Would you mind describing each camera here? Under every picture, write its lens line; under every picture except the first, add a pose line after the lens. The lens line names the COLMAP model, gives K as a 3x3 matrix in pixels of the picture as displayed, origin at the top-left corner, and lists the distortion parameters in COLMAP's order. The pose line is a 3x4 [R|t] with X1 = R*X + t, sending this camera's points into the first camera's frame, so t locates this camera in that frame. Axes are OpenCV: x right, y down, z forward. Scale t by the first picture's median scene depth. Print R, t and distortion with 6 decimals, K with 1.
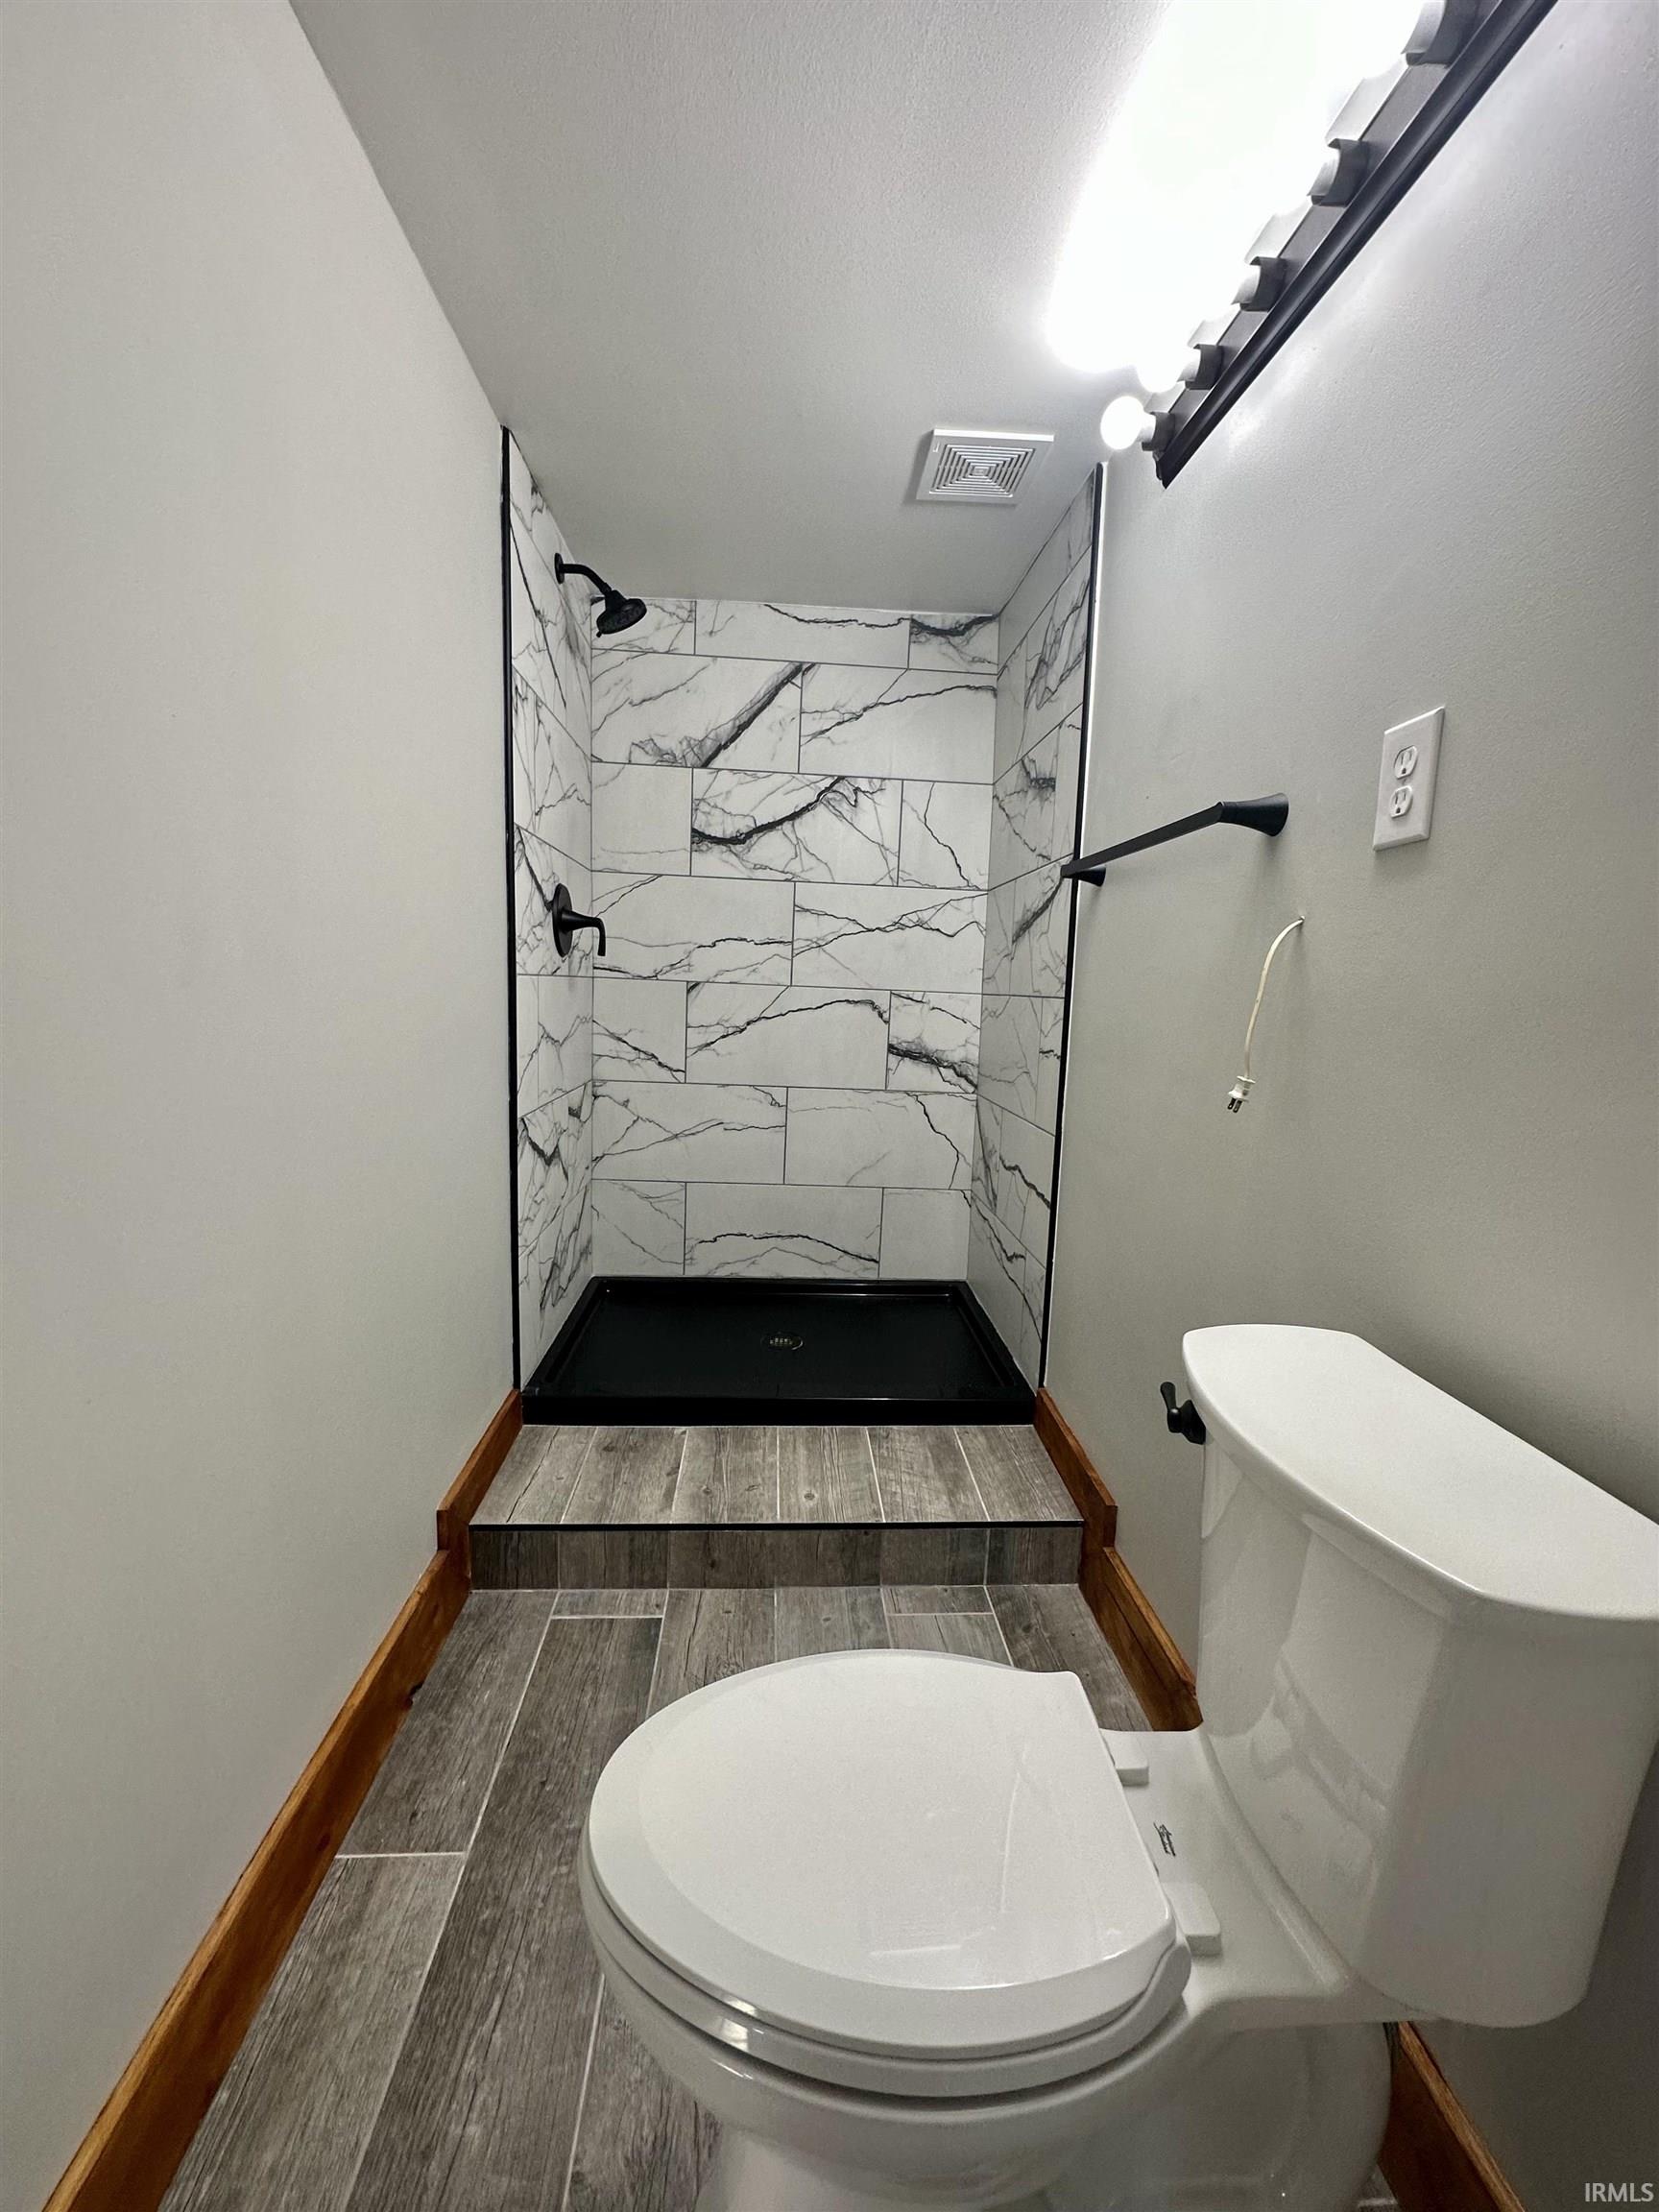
lens RADIAL K [[882.9, 0, 826.8], [0, 882.9, 1103.9], [0, 0, 1]] dist [-0.004445, 0.000729]
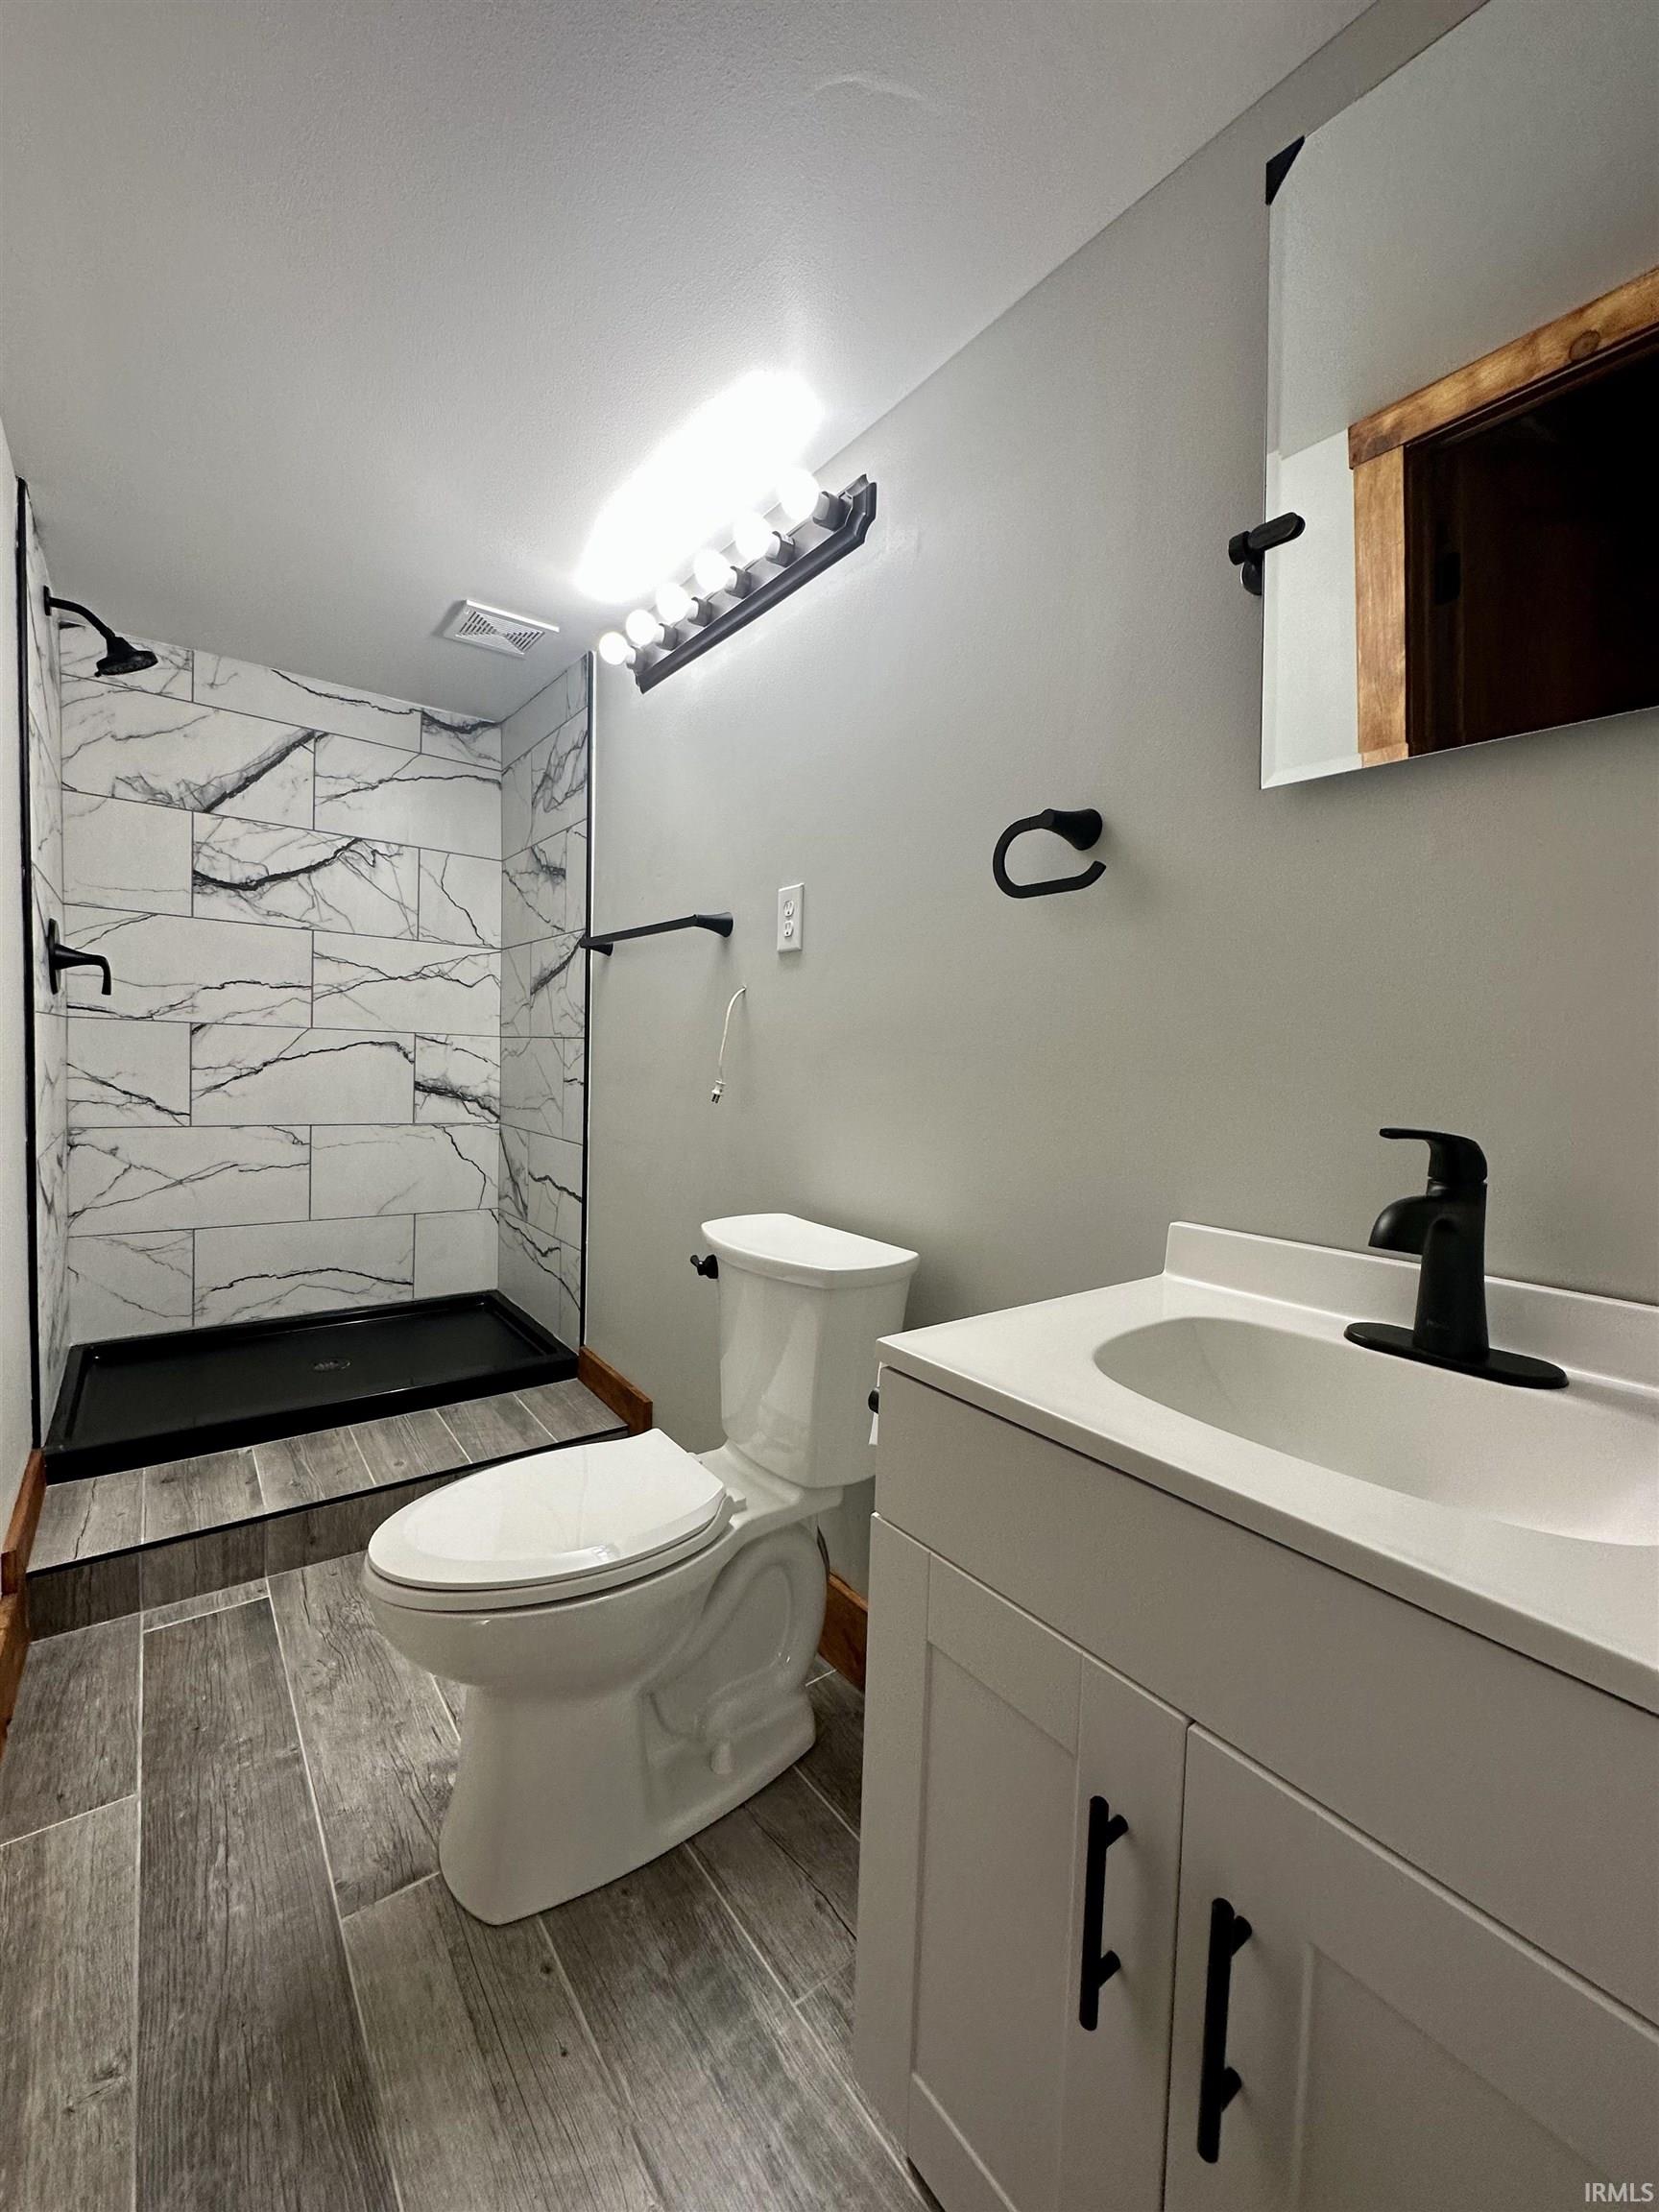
lens RADIAL K [[882.9, 0, 832.0], [0, 882.9, 1099.9], [0, 0, 1]] dist [-0.004445, 0.000729]
pose [[0.829049, -0.036034, 0.558013, -0.155232], [0.069520, 0.996821, -0.038916, 0.046209], [-0.554837, 0.071057, 0.828919, -0.272145]]
